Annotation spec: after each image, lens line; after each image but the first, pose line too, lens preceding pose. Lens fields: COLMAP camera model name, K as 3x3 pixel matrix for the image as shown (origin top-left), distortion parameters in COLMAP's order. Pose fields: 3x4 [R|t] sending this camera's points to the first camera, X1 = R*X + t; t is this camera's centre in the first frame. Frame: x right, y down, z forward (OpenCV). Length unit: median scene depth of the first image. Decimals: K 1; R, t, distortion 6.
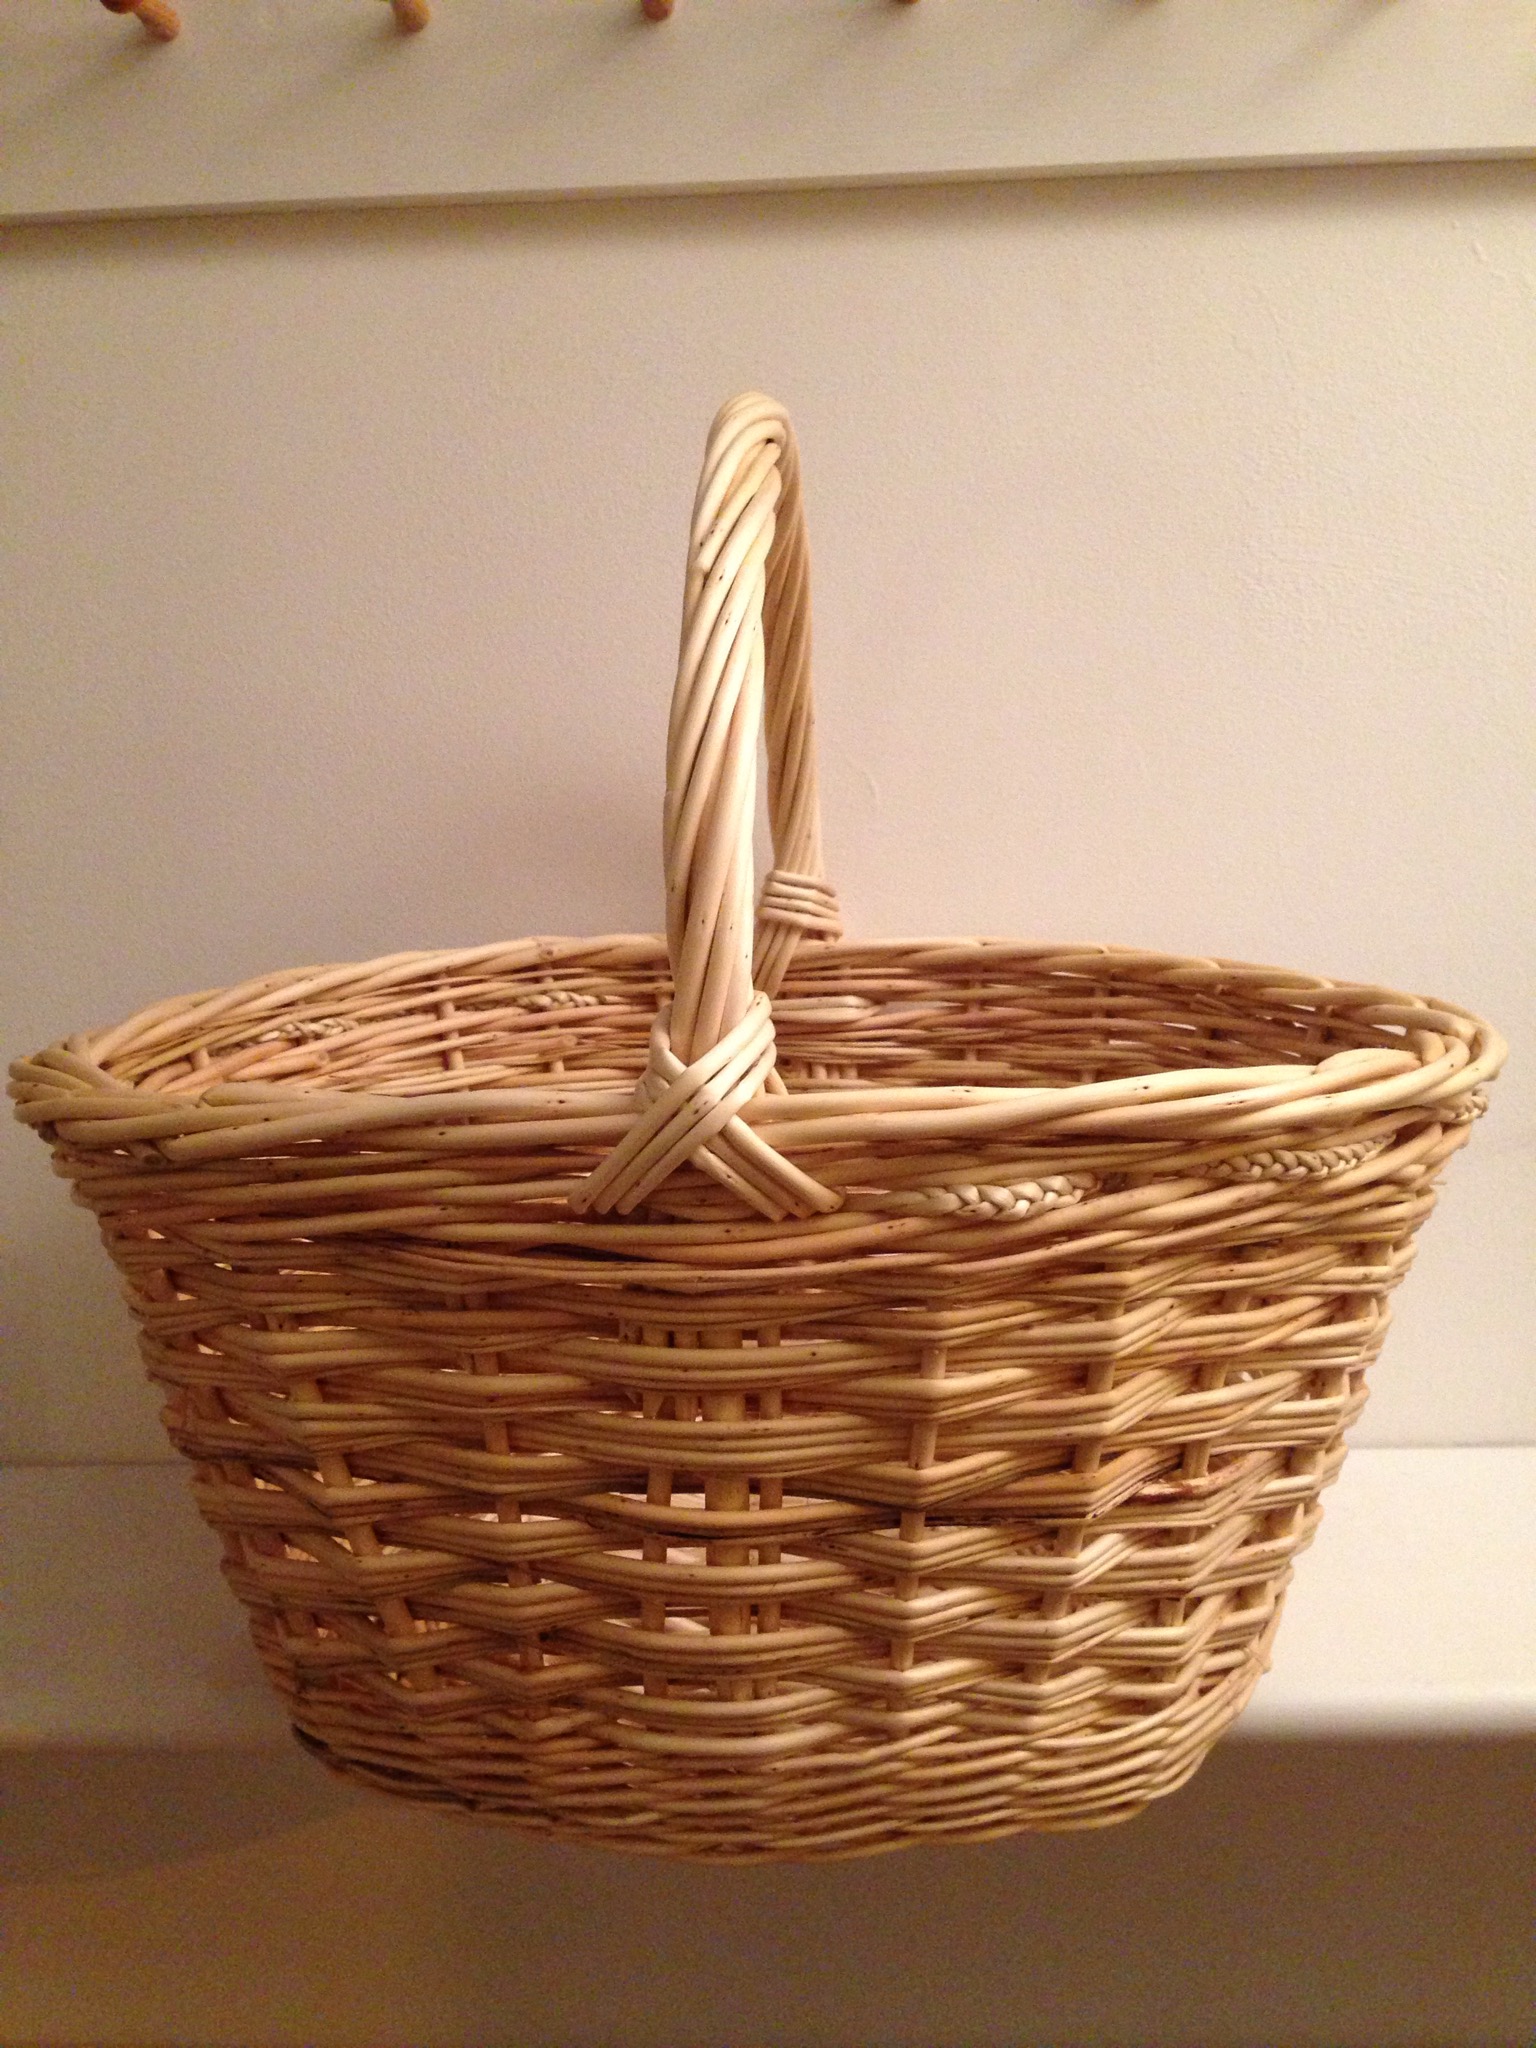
lens RADIAL K [[2014.2, 0, 768.0], [0, 2014.2, 1024.0], [0, 0, 1]] dist [0.010563, 0.001211]
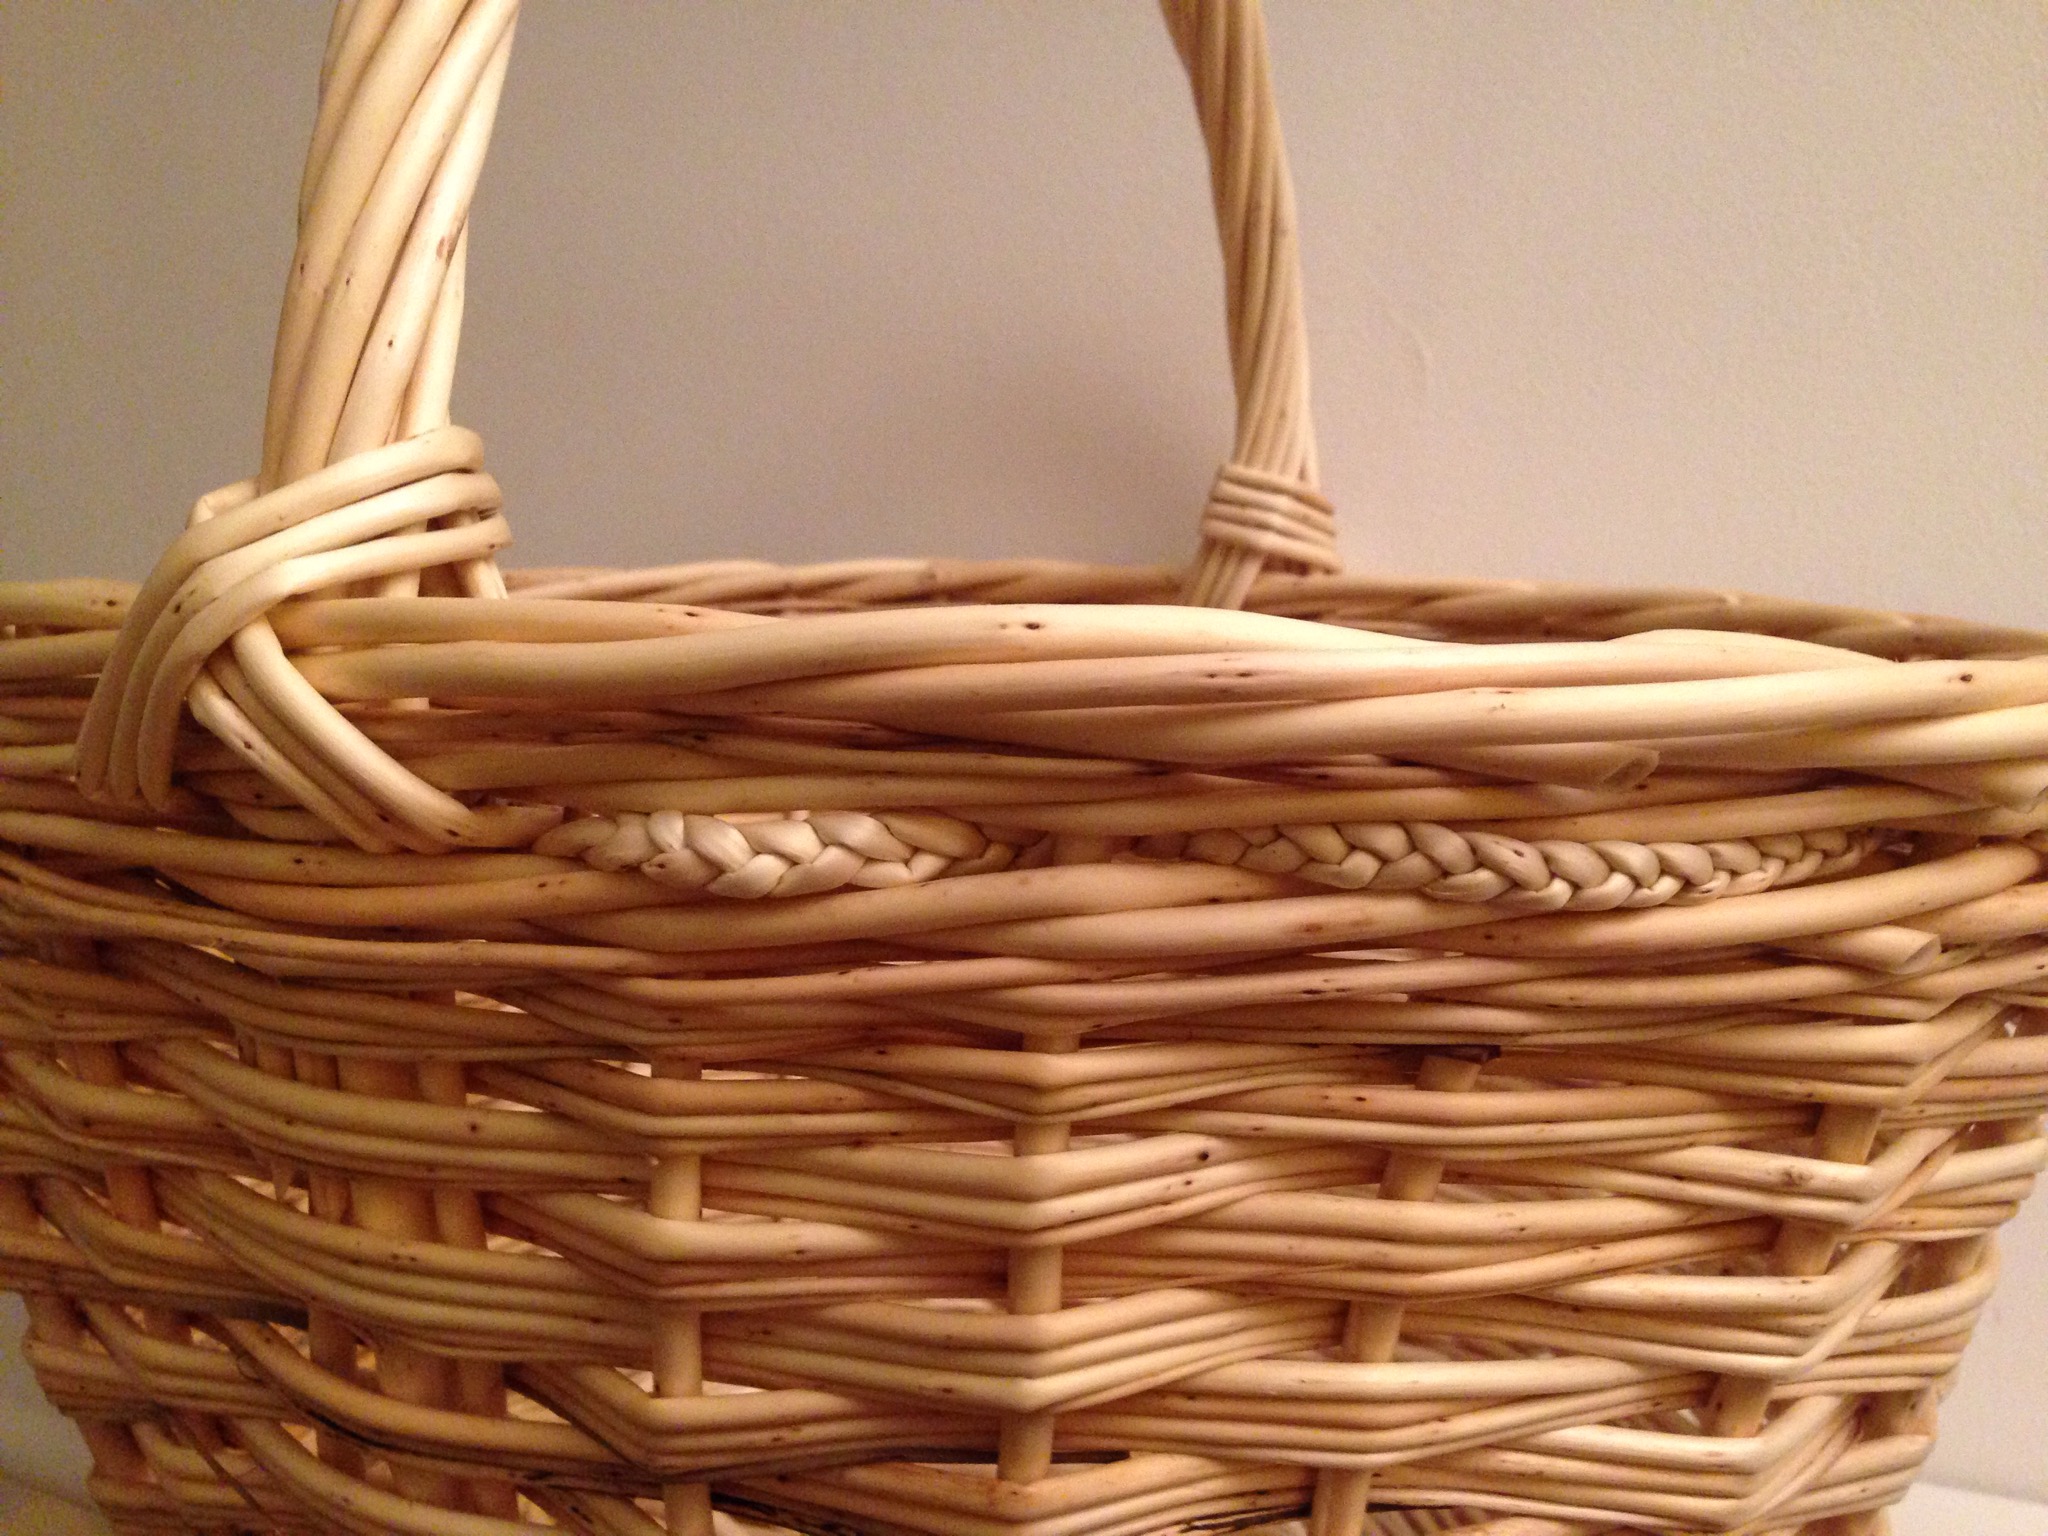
lens RADIAL K [[2014.2, 0, 1025.1], [0, 2014.2, 744.9], [0, 0, 1]] dist [0.010563, 0.001211]
pose [[0.900603, 0.074389, -0.428230, 0.358419], [-0.098085, 0.994614, -0.033503, 0.068417], [0.423431, 0.072176, 0.903049, 0.576048]]
